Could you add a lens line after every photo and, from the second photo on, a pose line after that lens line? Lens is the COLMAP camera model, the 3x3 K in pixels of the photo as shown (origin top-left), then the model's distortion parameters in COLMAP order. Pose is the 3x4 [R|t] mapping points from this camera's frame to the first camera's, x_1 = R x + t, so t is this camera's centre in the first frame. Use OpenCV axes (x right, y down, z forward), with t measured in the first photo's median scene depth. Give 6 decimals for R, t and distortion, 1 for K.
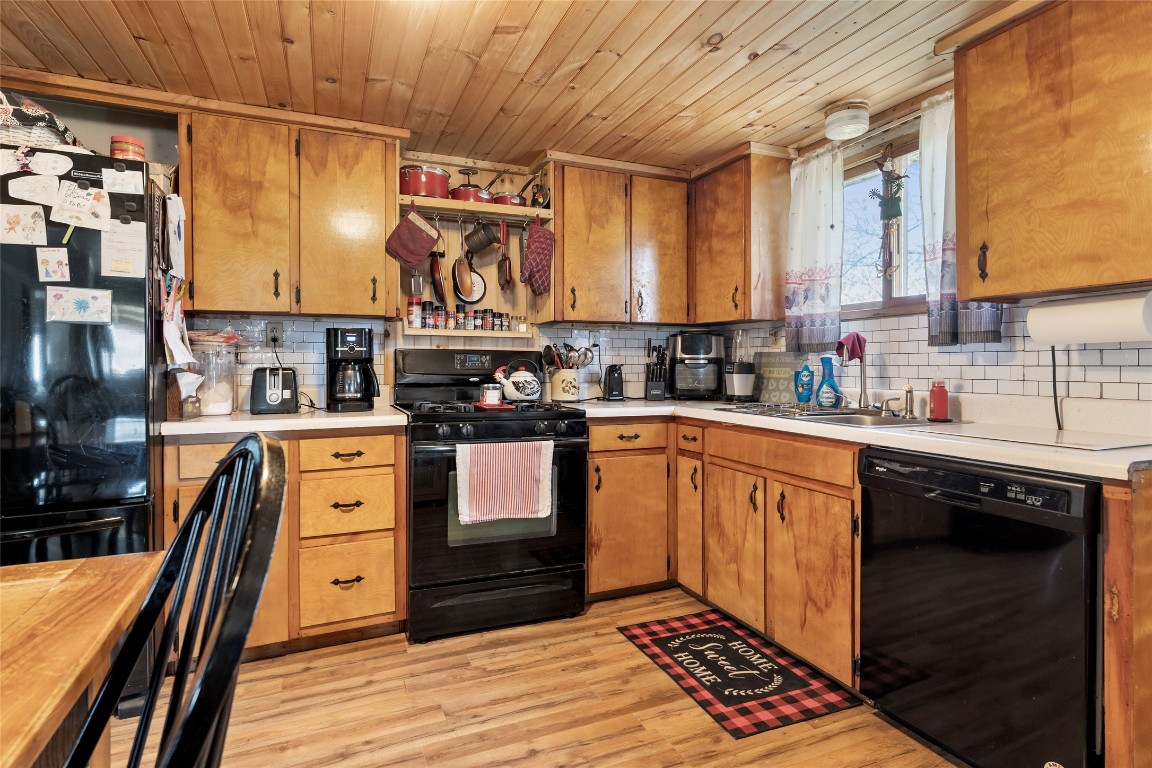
lens RADIAL K [[584.1, 0, 574.2], [0, 584.1, 364.3], [0, 0, 1]] dist [-0.002361, -0.000644]
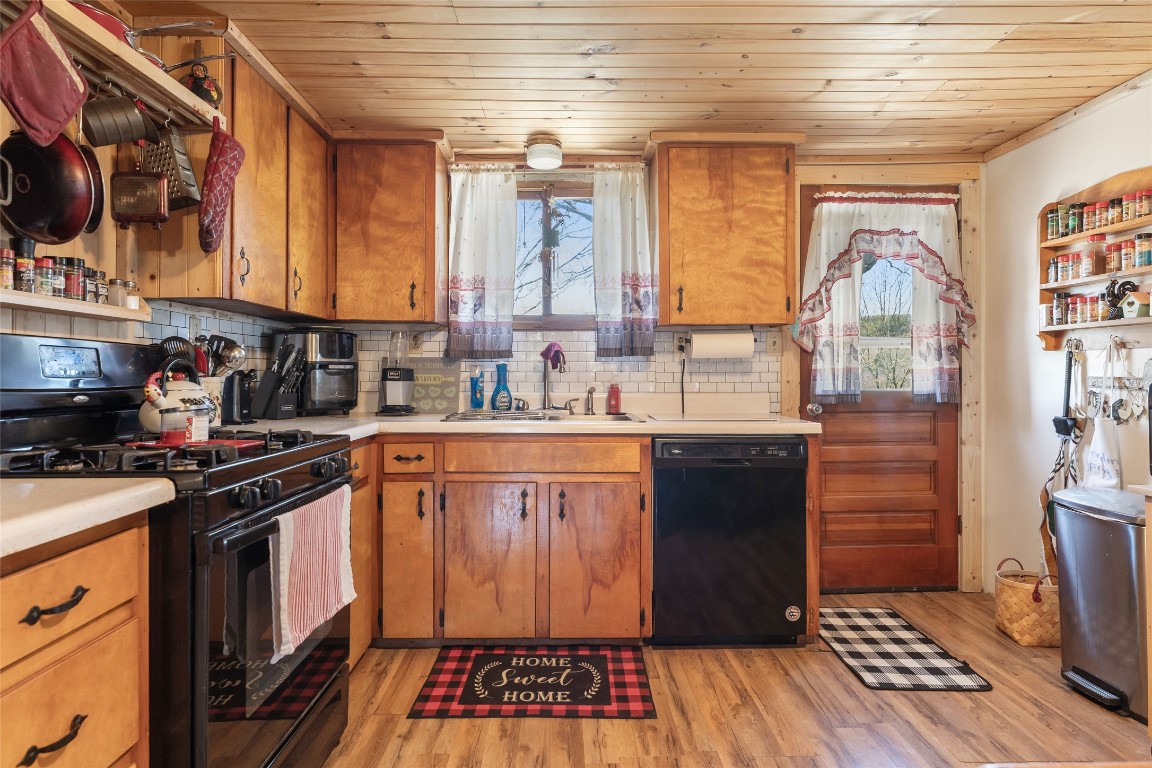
lens RADIAL K [[599.1, 0, 577.6], [0, 599.1, 366.8], [0, 0, 1]] dist [-0.002378, -0.000033]
pose [[0.385242, 0.009489, 0.922767, -0.618294], [-0.002016, 0.999953, -0.009441, 0.003965], [-0.922813, 0.001777, 0.385243, 0.544323]]
